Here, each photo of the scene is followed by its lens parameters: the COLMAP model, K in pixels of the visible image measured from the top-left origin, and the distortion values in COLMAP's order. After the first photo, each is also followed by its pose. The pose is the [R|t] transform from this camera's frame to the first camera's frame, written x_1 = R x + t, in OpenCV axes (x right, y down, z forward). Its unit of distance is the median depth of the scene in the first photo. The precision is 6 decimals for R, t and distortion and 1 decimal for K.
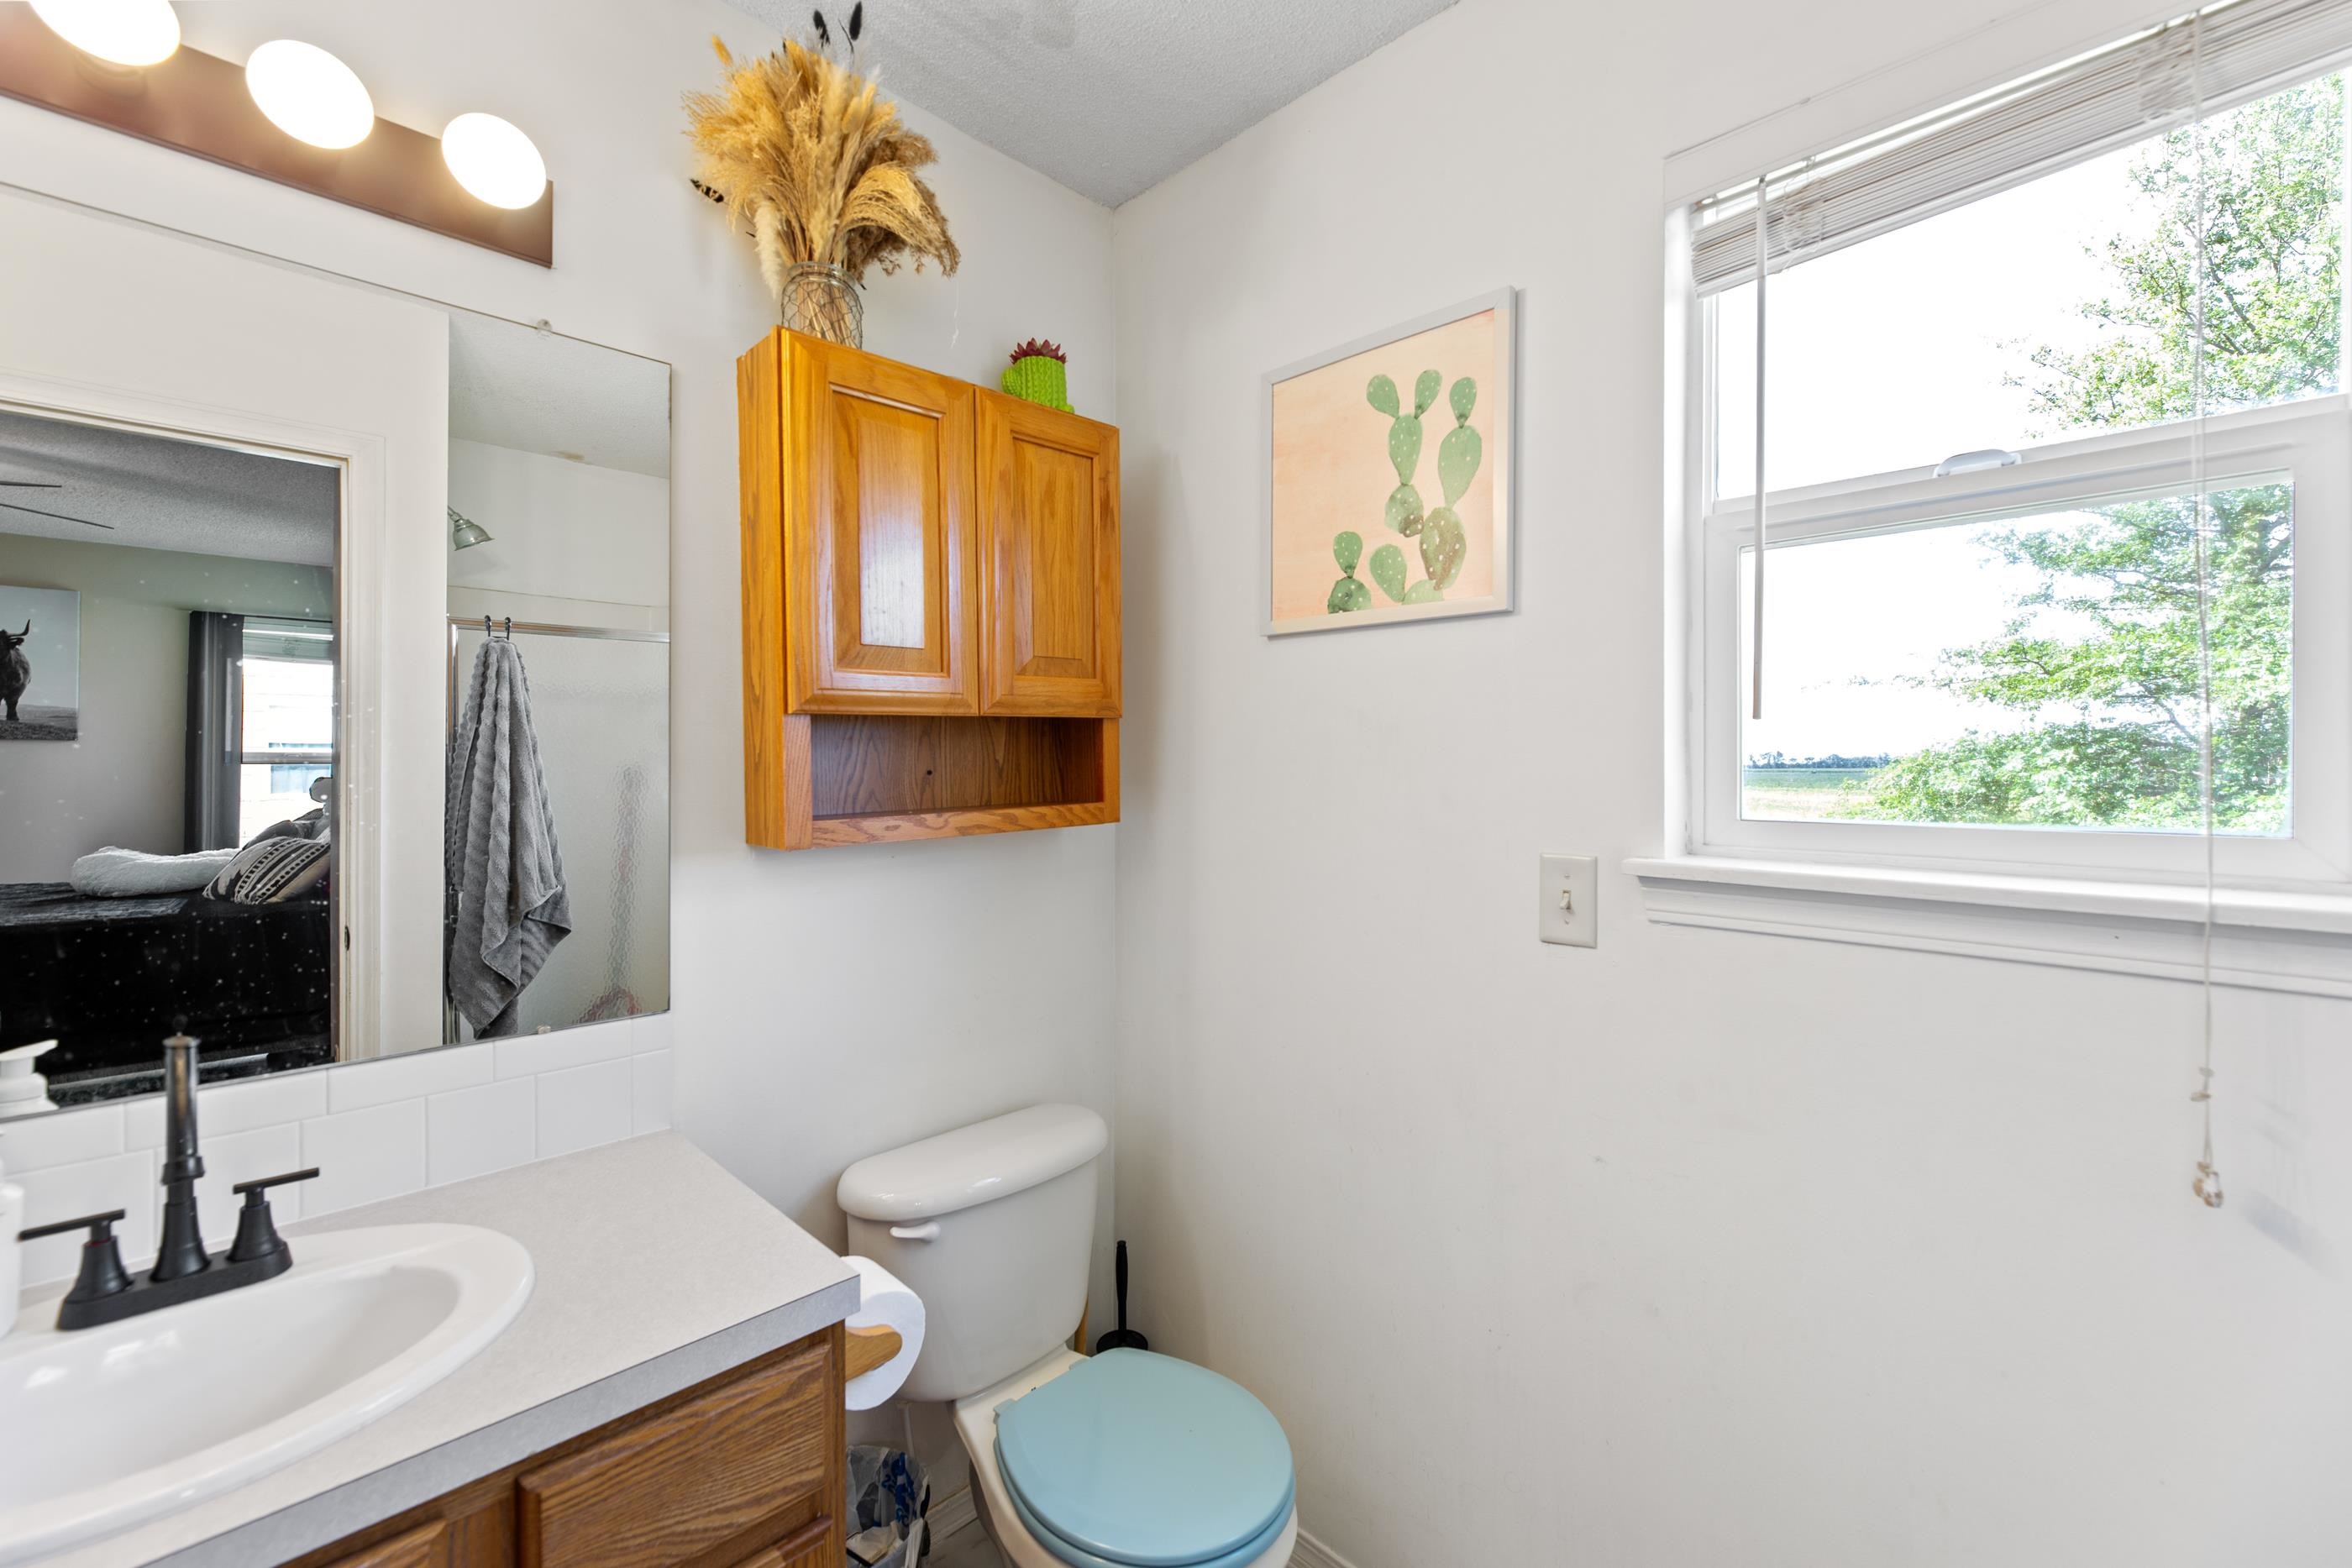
lens RADIAL K [[978.7, 0, 1176.2], [0, 978.7, 776.1], [0, 0, 1]] dist [0.000145, 0.000174]
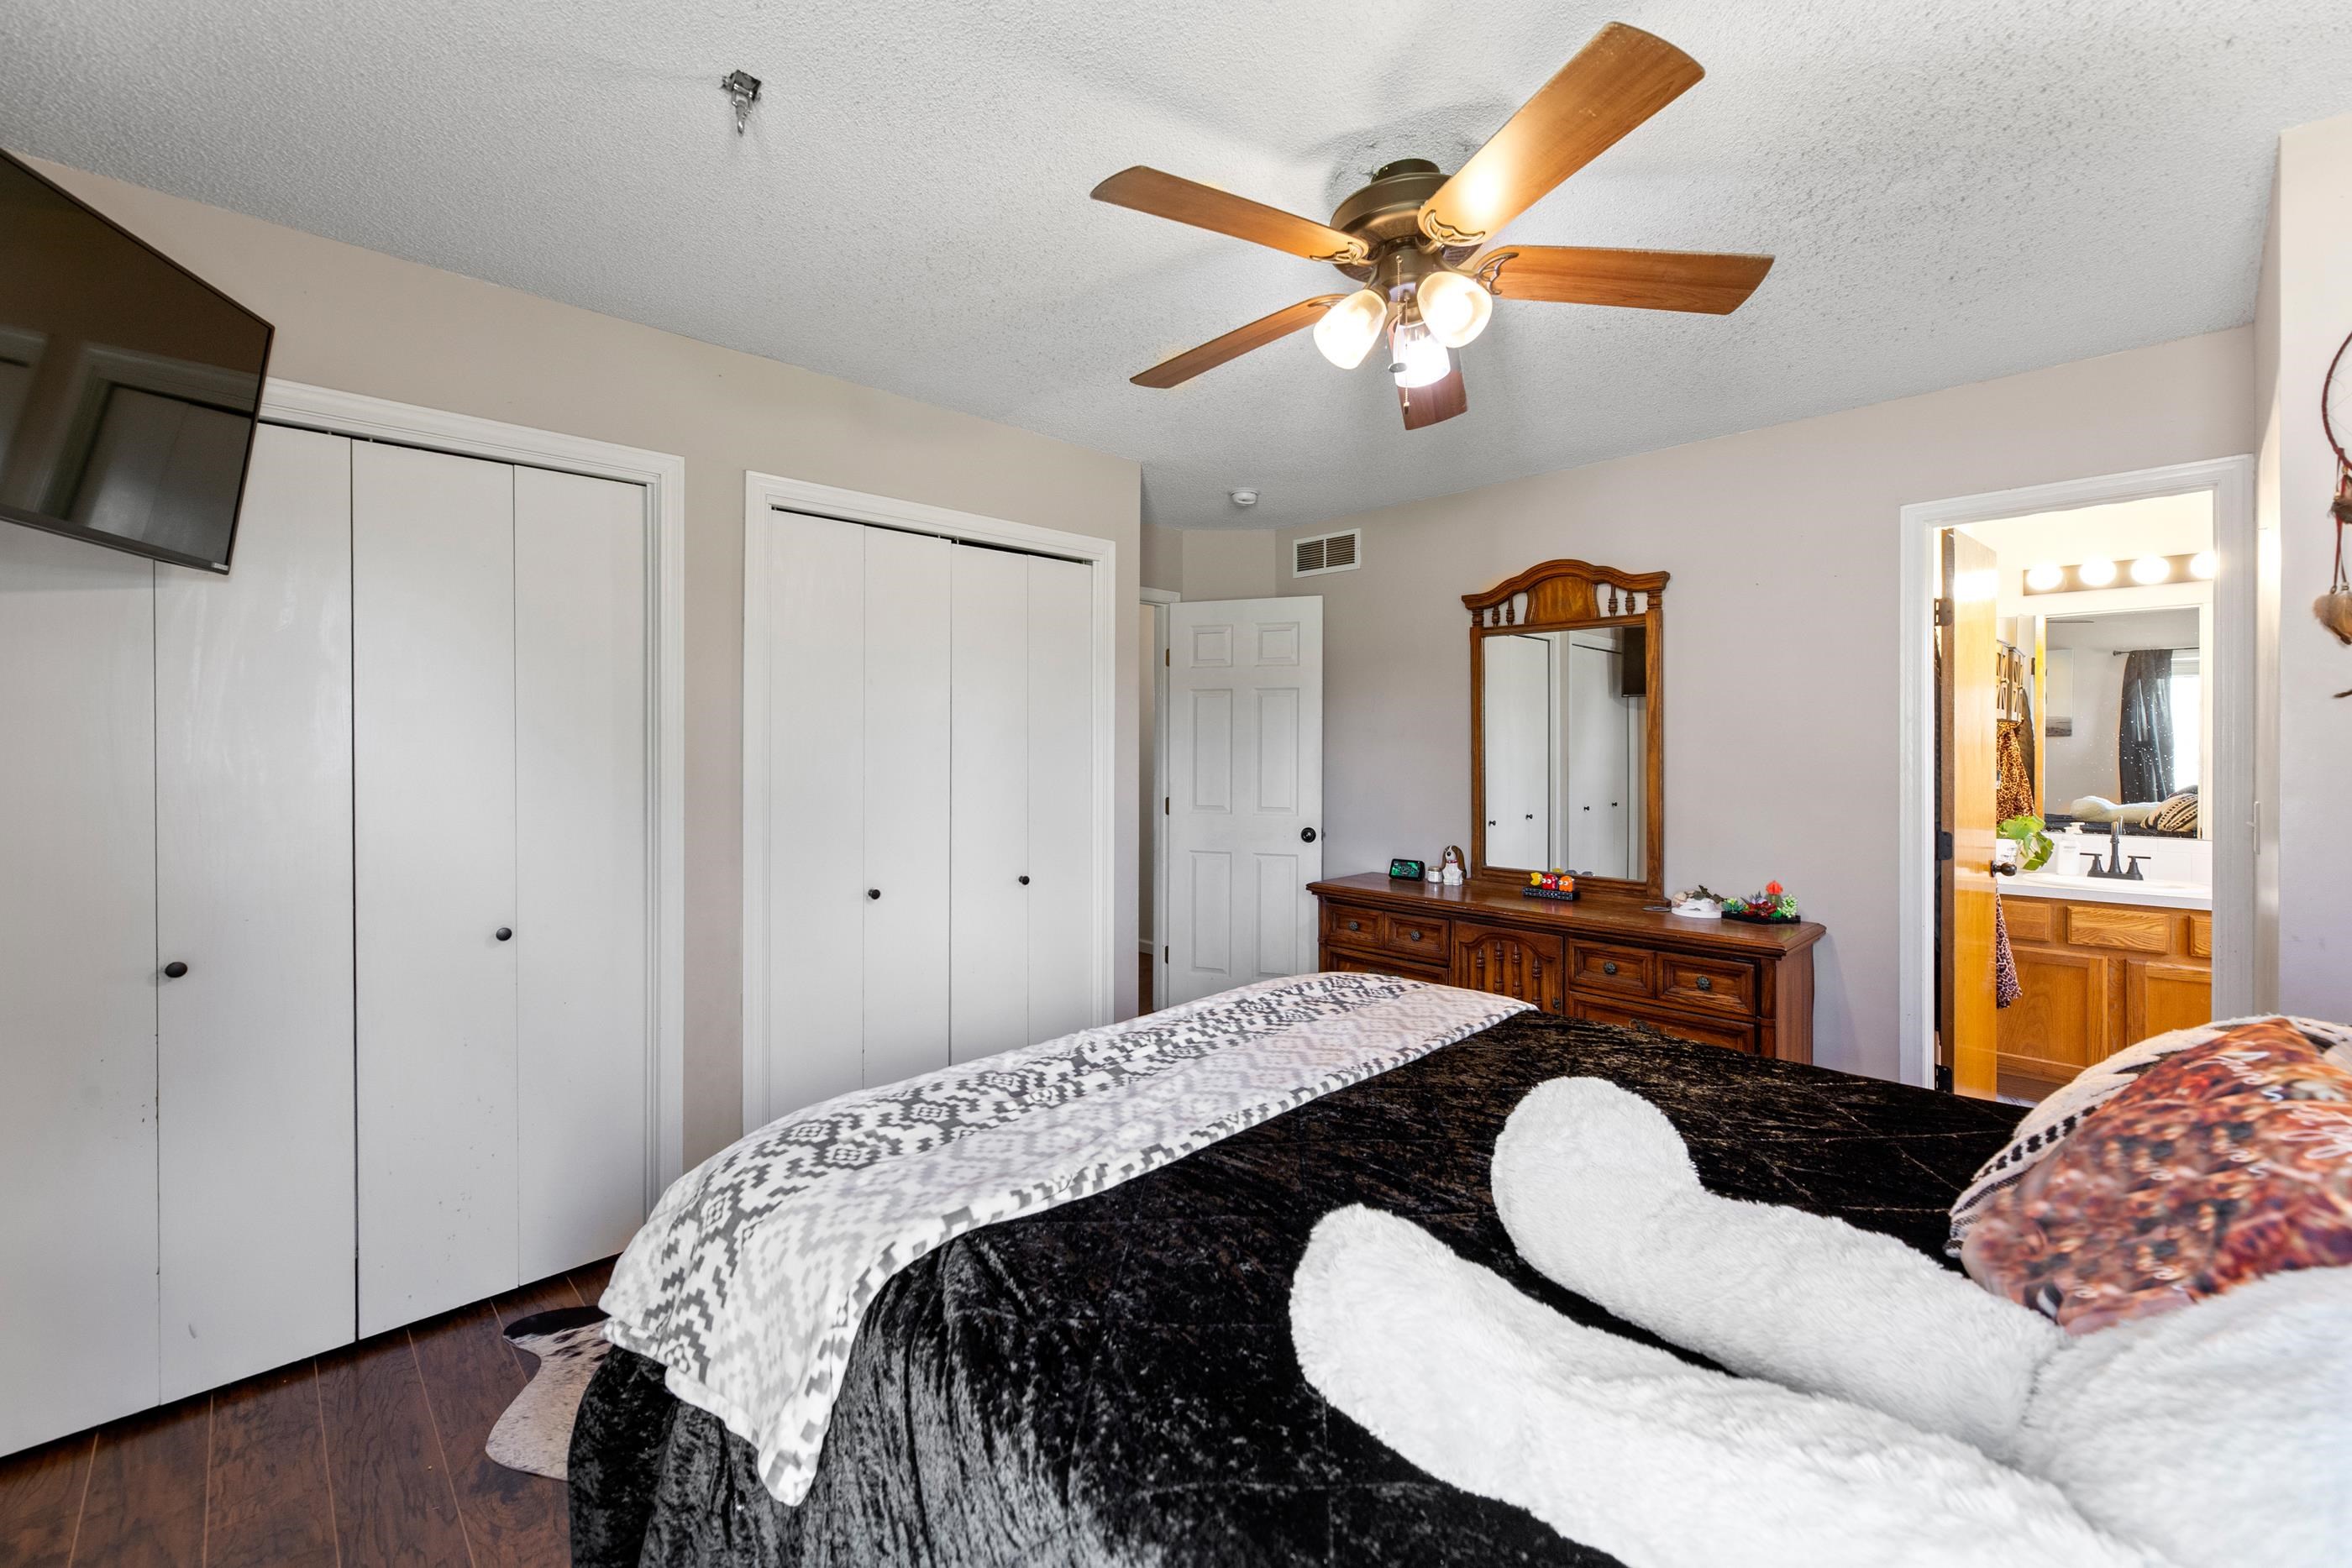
lens RADIAL K [[978.7, 0, 1175.8], [0, 978.7, 766.3], [0, 0, 1]] dist [0.000145, 0.000174]
pose [[-0.002036, 0.006830, -0.999975, 3.019455], [0.000218, 0.999977, 0.006830, 0.027964], [0.999998, -0.000204, -0.002038, -2.858264]]
